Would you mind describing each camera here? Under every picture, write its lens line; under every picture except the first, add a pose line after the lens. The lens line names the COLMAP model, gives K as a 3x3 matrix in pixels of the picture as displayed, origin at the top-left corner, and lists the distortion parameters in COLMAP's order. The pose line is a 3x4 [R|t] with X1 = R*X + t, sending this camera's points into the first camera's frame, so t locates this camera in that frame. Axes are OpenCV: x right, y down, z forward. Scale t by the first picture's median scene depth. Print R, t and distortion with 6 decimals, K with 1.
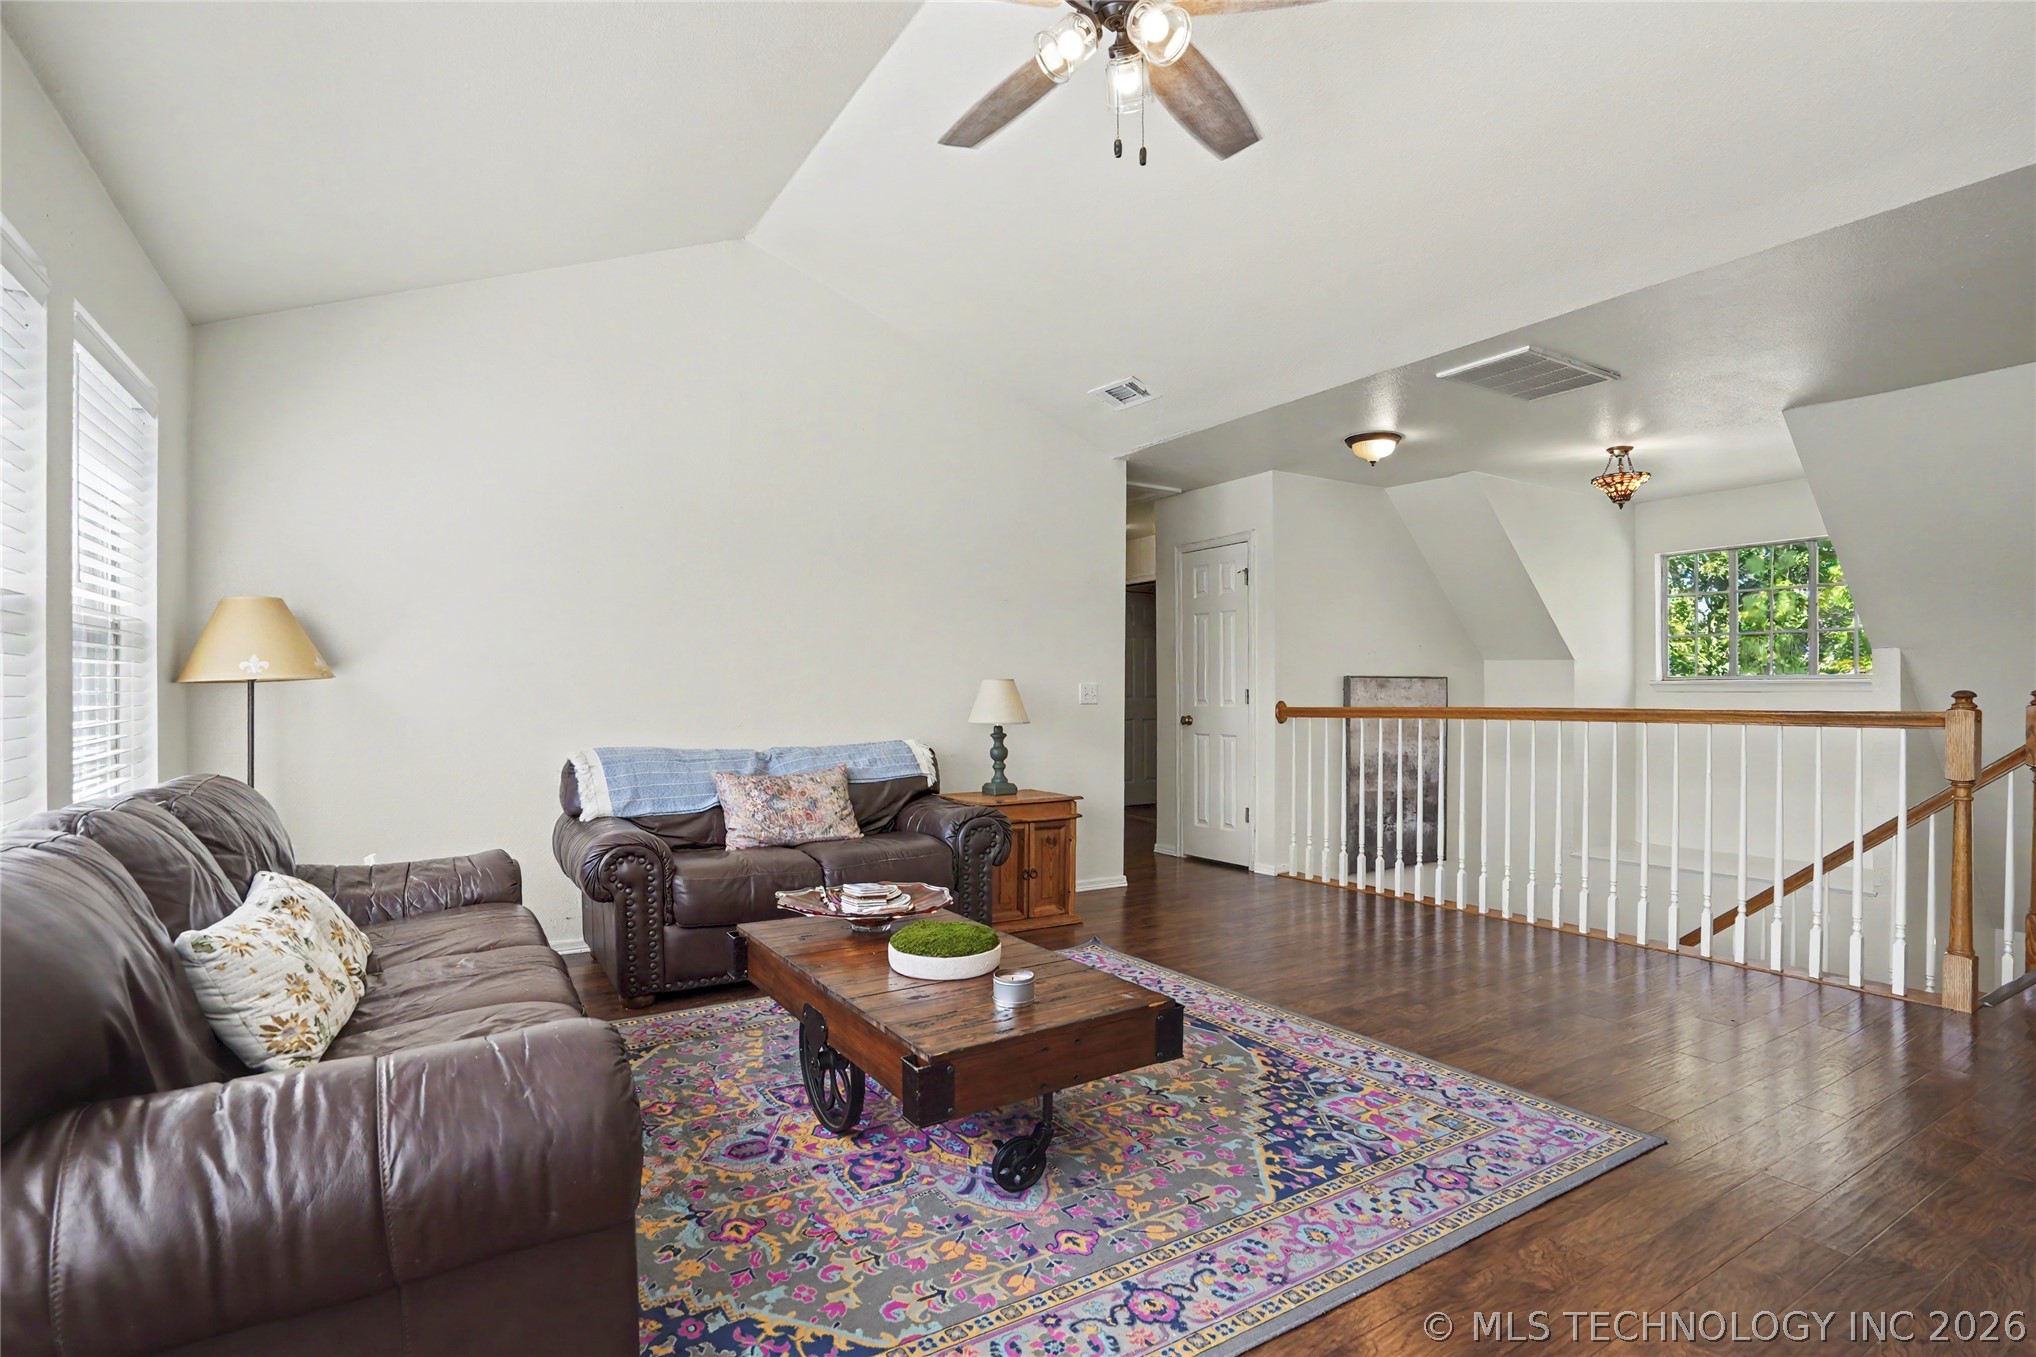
lens RADIAL K [[995.9, 0, 1006.6], [0, 995.9, 688.6], [0, 0, 1]] dist [-0.048656, 0.014301]
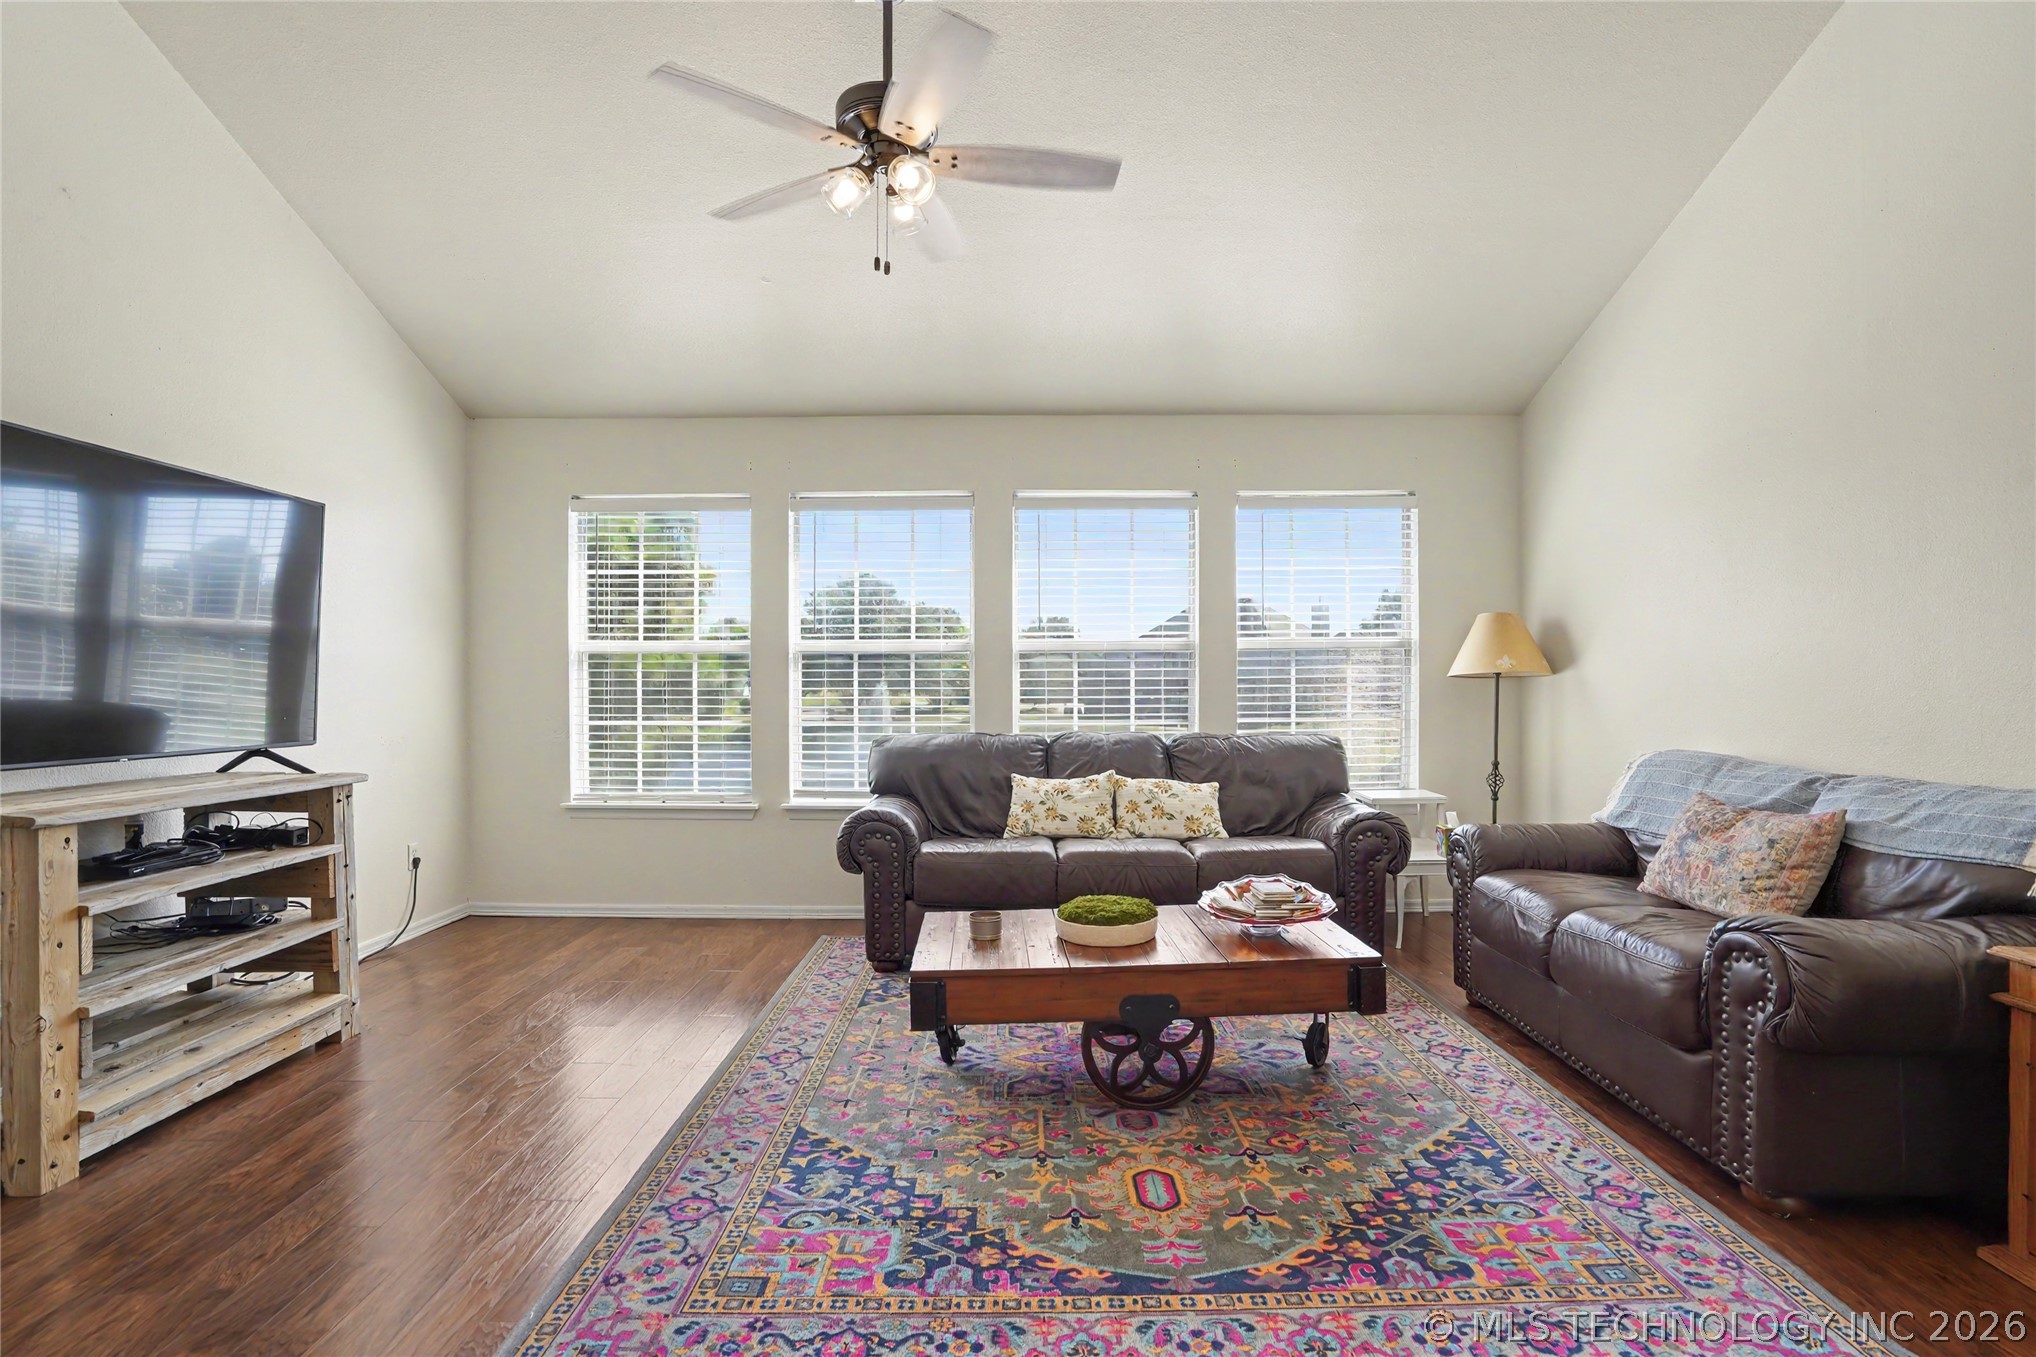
lens RADIAL K [[995.9, 0, 1008.7], [0, 995.9, 679.3], [0, 0, 1]] dist [-0.048656, 0.014301]
pose [[-0.526469, -0.003036, -0.850189, 0.961381], [0.004466, 0.999970, -0.006336, 0.007106], [0.850183, -0.007133, -0.526439, 1.551150]]
